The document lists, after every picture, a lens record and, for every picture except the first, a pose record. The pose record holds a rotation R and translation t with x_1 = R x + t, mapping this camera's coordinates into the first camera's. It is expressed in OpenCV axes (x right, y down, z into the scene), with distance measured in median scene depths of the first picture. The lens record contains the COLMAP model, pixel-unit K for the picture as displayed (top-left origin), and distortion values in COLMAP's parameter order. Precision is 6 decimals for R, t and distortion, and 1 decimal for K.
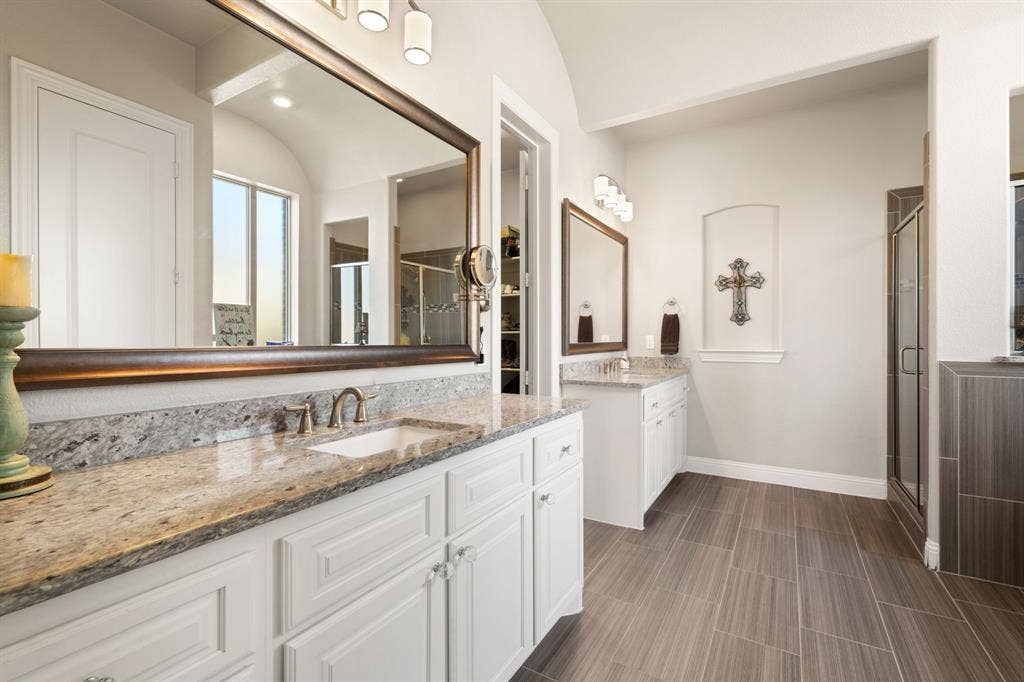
lens RADIAL K [[465.6, 0, 512.8], [0, 465.6, 337.2], [0, 0, 1]] dist [0.001598, 0.000444]
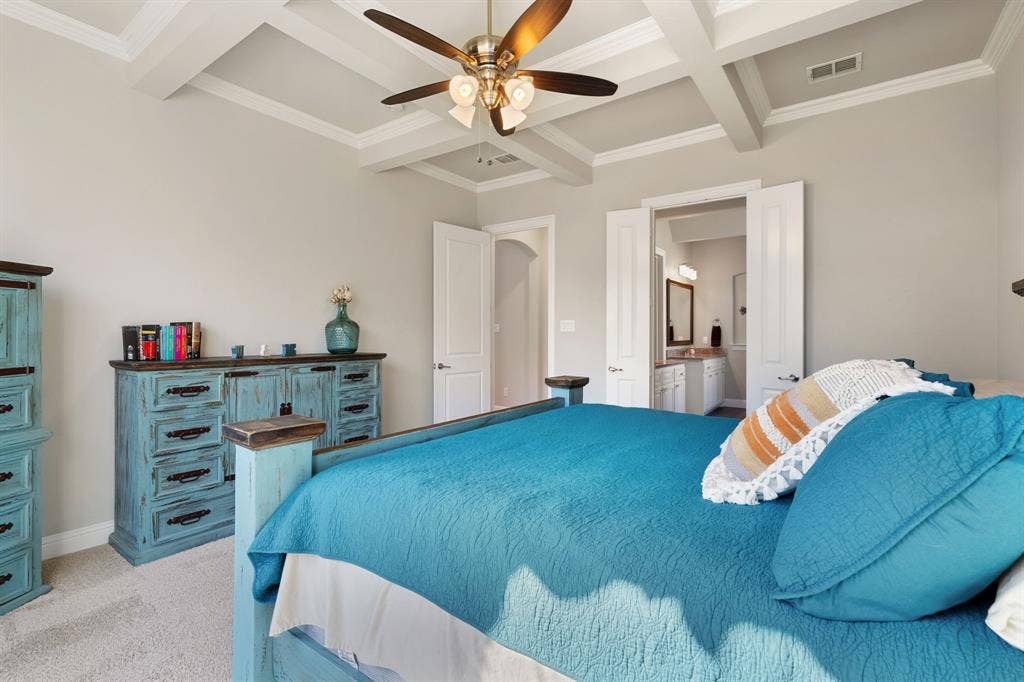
lens RADIAL K [[465.6, 0, 510.1], [0, 465.6, 335.8], [0, 0, 1]] dist [0.001598, 0.000444]
pose [[0.995335, 0.000628, -0.096480, -0.347389], [-0.001255, 0.999979, -0.006432, 0.005744], [0.096474, 0.006524, 0.995314, -1.070453]]
